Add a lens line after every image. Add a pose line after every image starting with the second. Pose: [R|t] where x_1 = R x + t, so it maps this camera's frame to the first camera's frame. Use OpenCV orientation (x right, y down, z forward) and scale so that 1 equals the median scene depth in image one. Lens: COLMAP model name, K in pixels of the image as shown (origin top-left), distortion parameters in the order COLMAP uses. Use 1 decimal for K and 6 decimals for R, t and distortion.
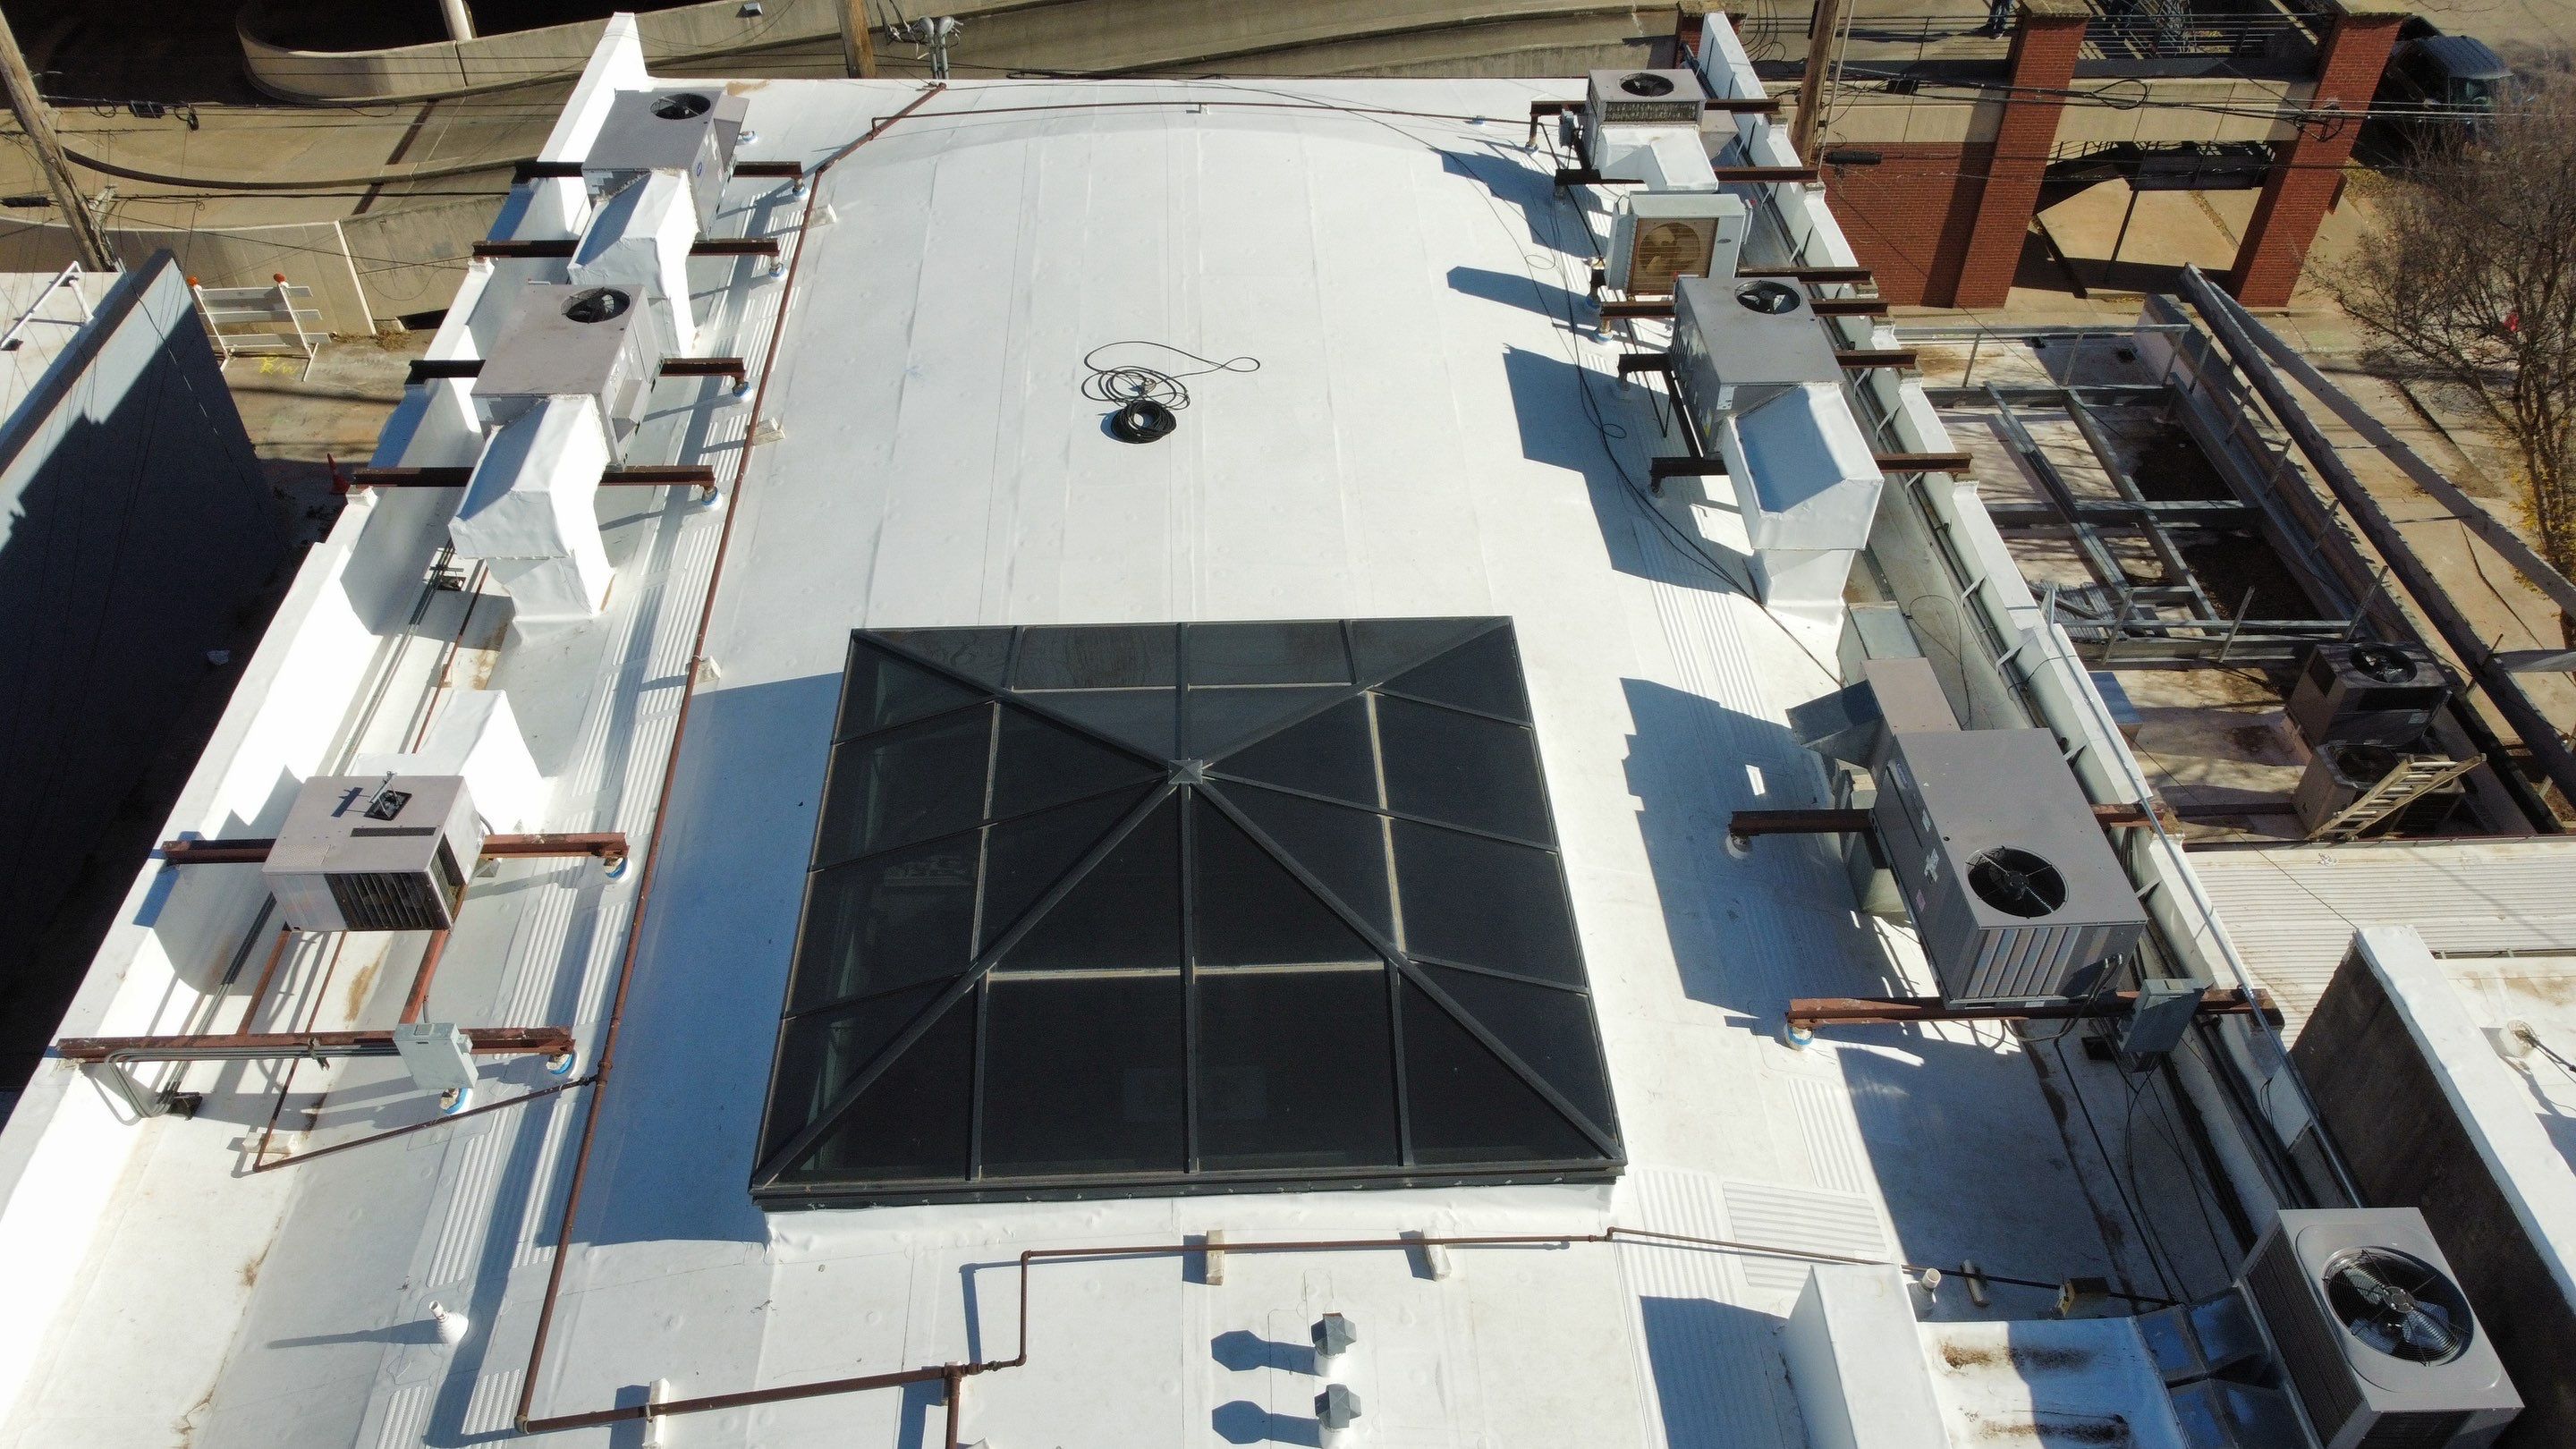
lens RADIAL K [[1958.2, 0, 1279.8], [0, 1958.2, 723.1], [0, 0, 1]] dist [-0.000028, -0.003064]
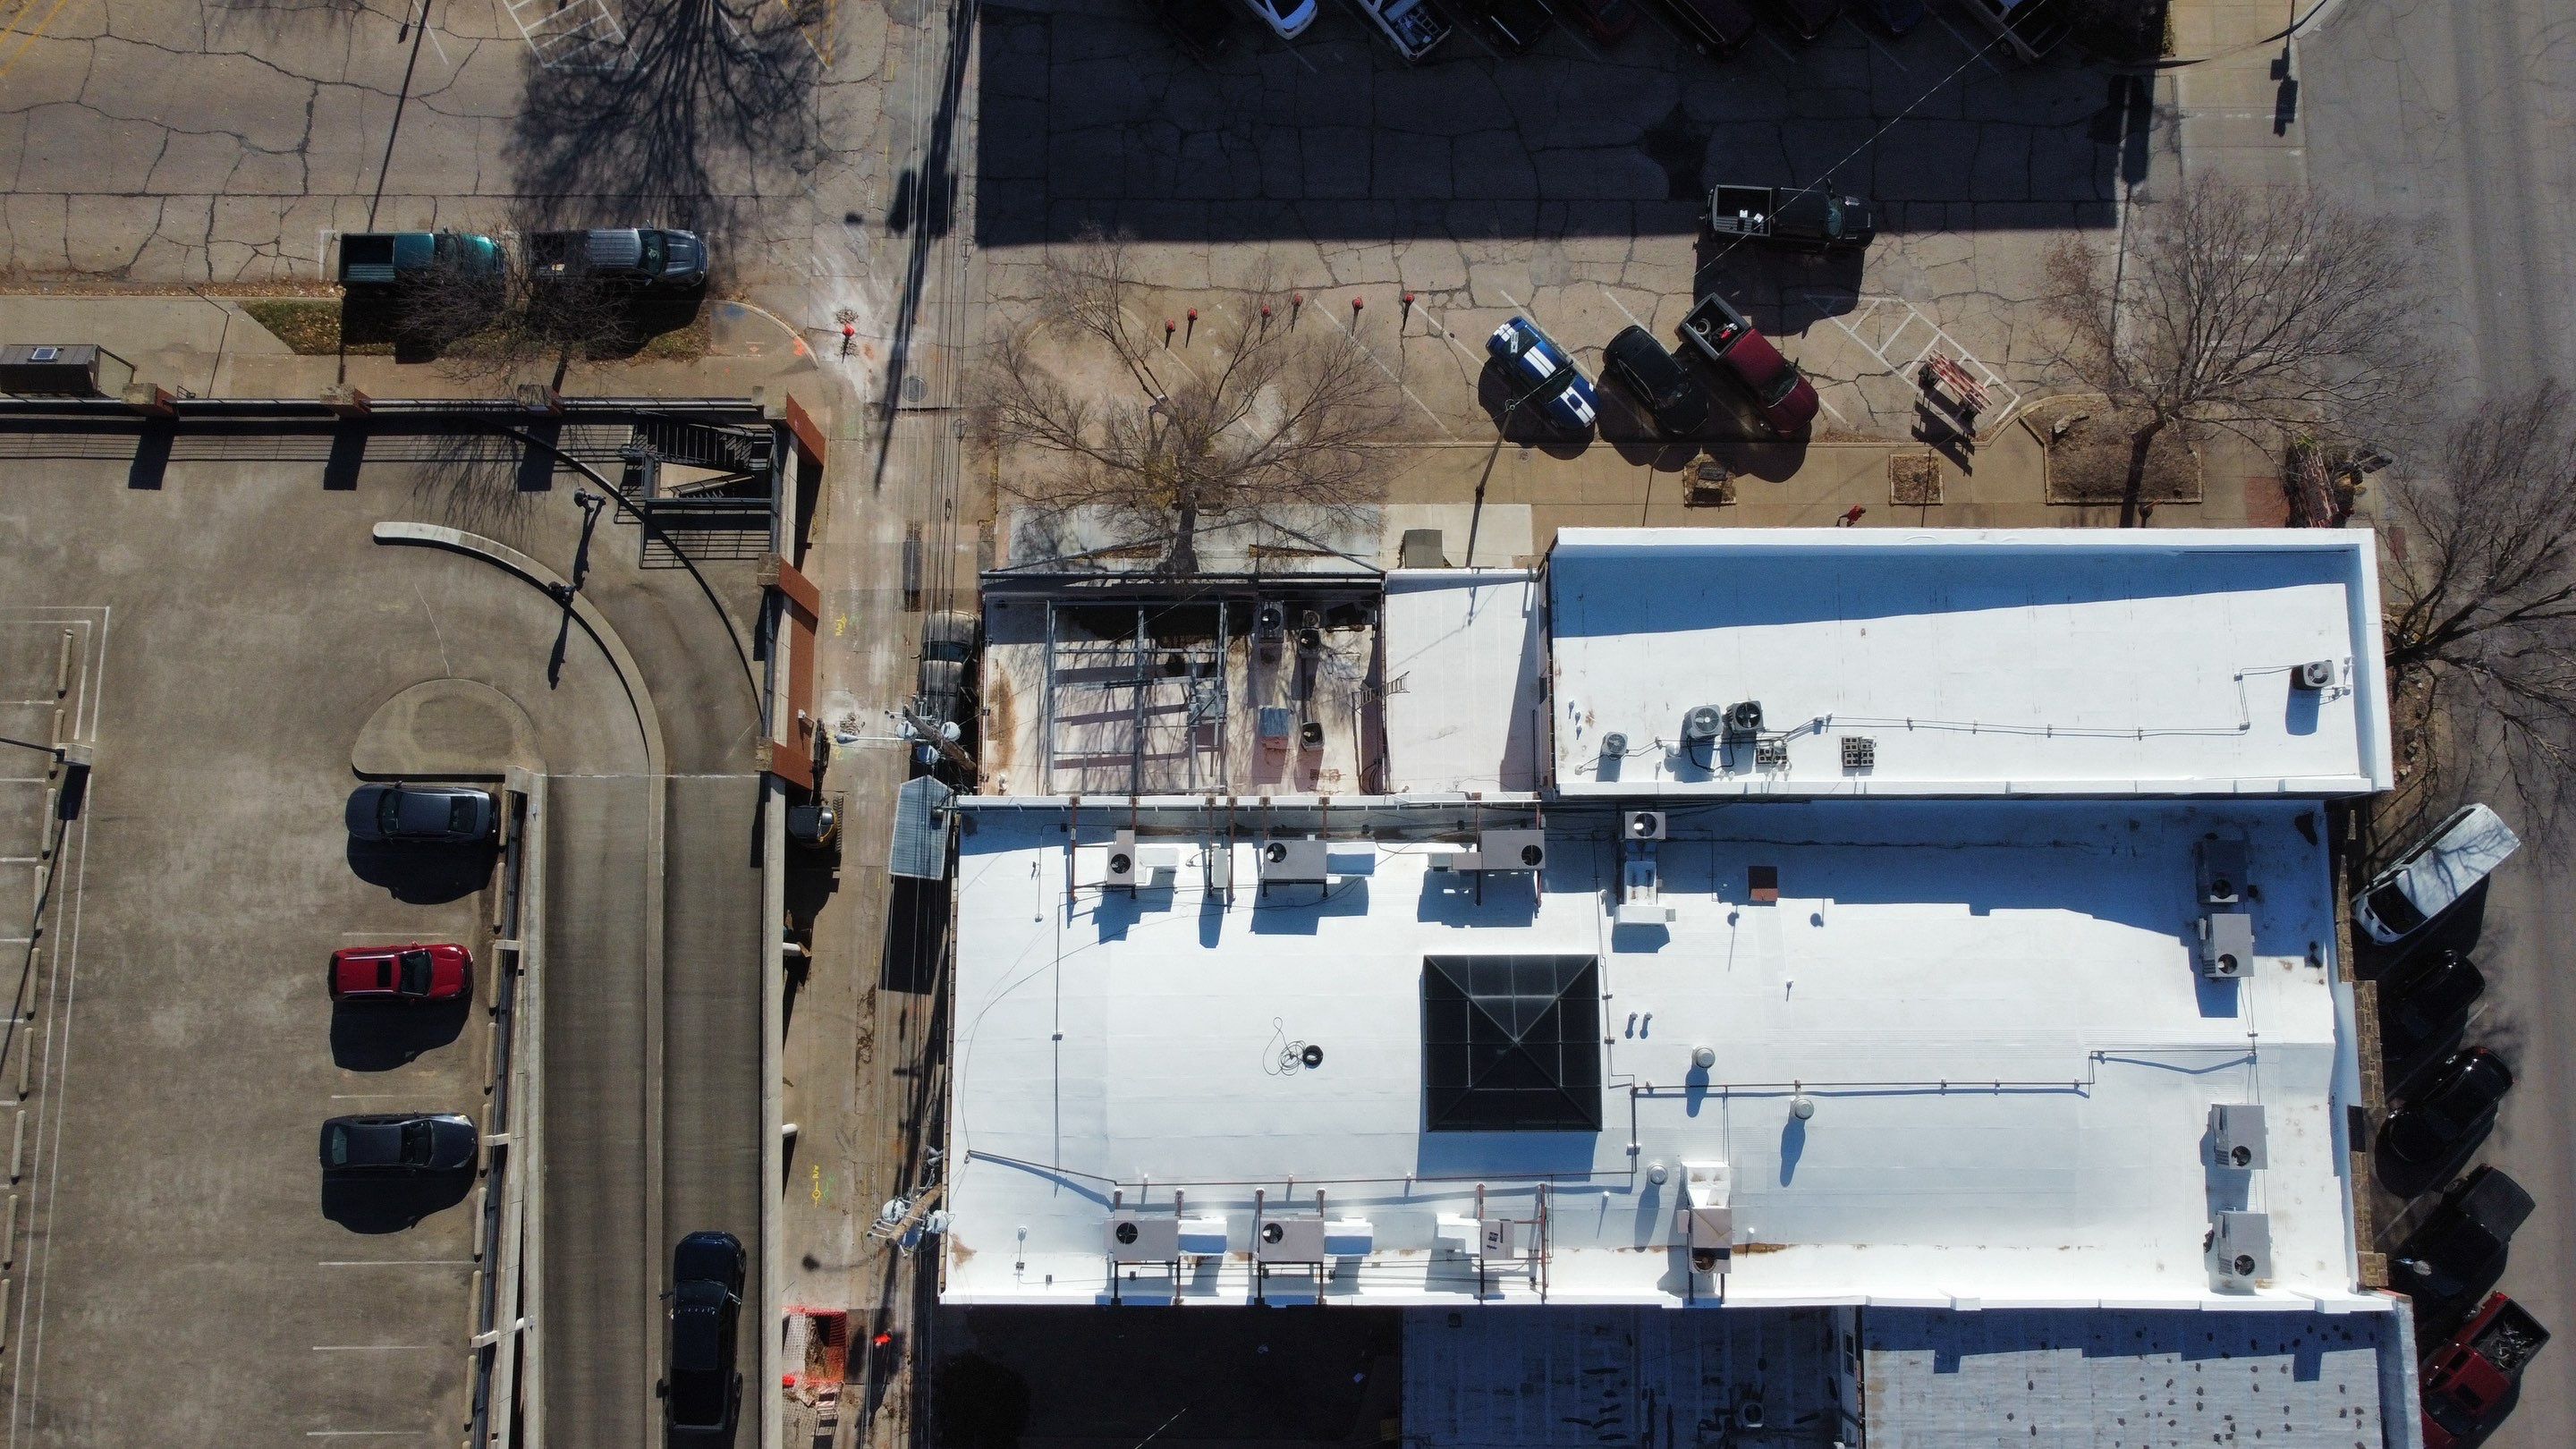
lens RADIAL K [[1958.2, 0, 1292.9], [0, 1958.2, 709.8], [0, 0, 1]] dist [-0.000028, -0.003064]
pose [[0.042491, -0.989582, 0.137559, 0.067964], [0.664346, 0.130820, 0.735888, -3.731745], [-0.746217, 0.060118, 0.662983, -1.631245]]
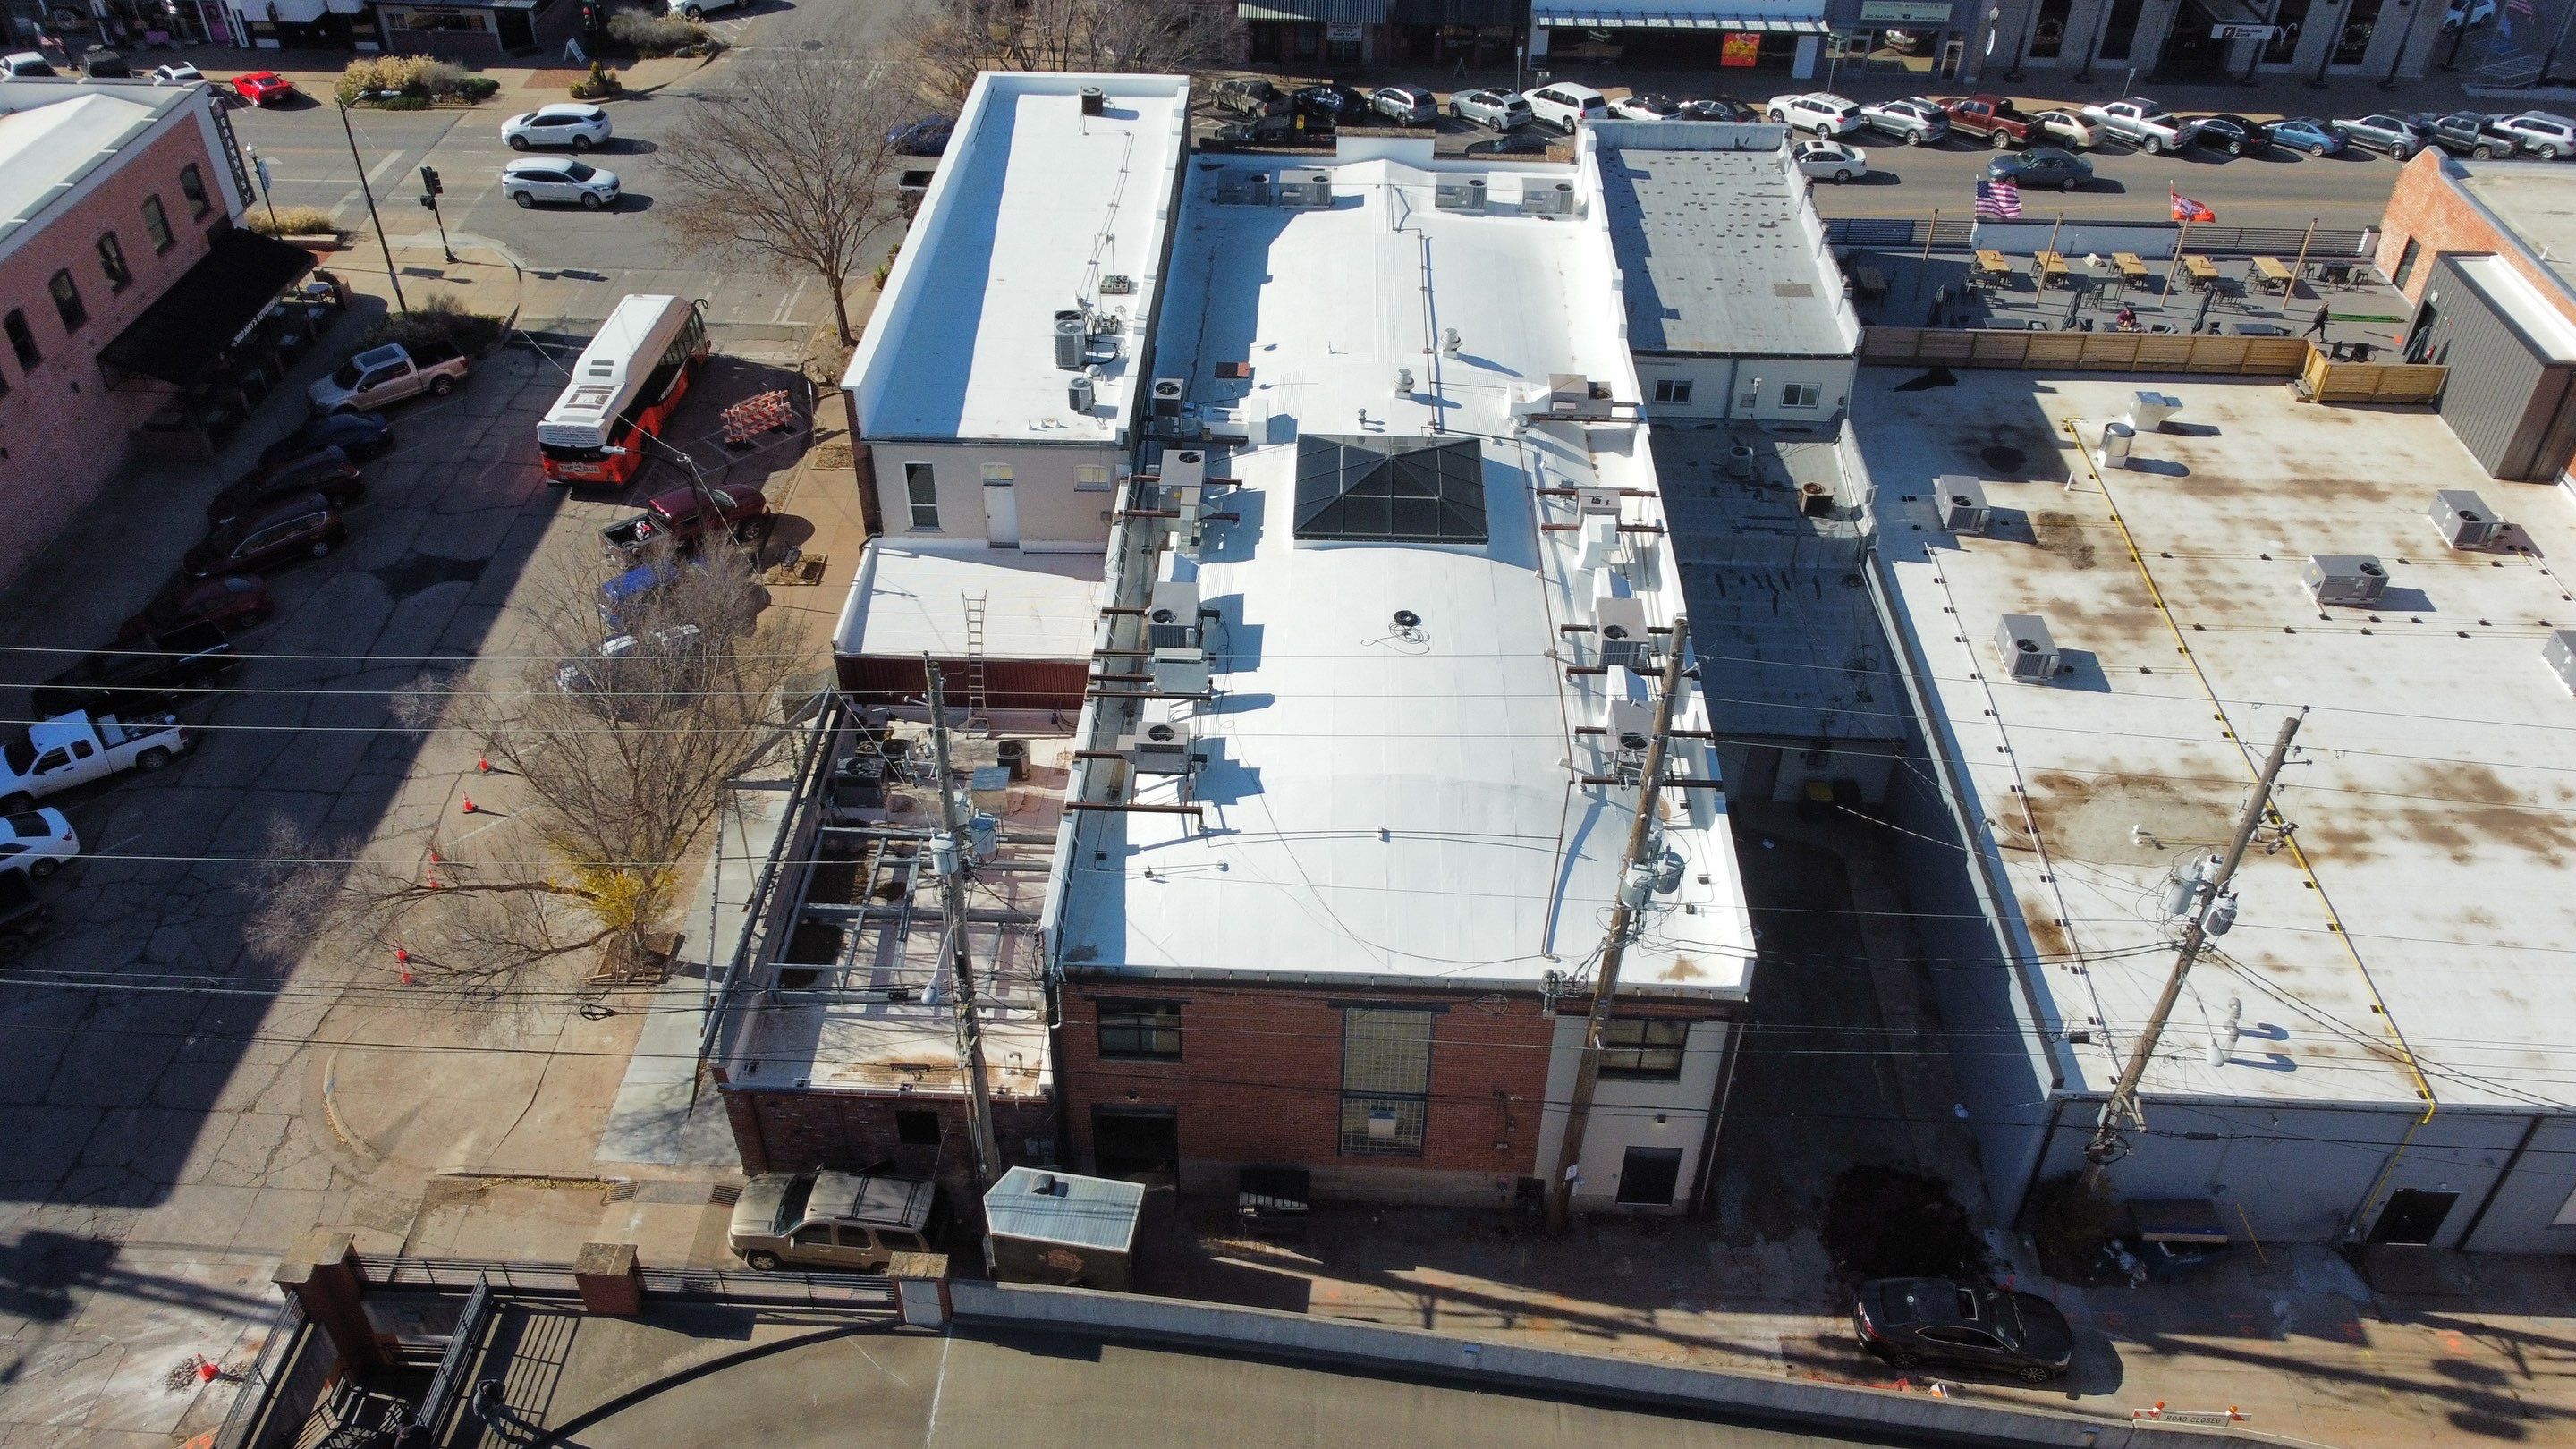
lens RADIAL K [[1958.2, 0, 1295.6], [0, 1958.2, 732.6], [0, 0, 1]] dist [-0.000028, -0.003064]
pose [[-0.997026, -0.064396, 0.042339, -0.061532], [0.031090, 0.166600, 0.985534, -4.006918], [-0.070518, 0.983920, -0.164102, 2.297295]]
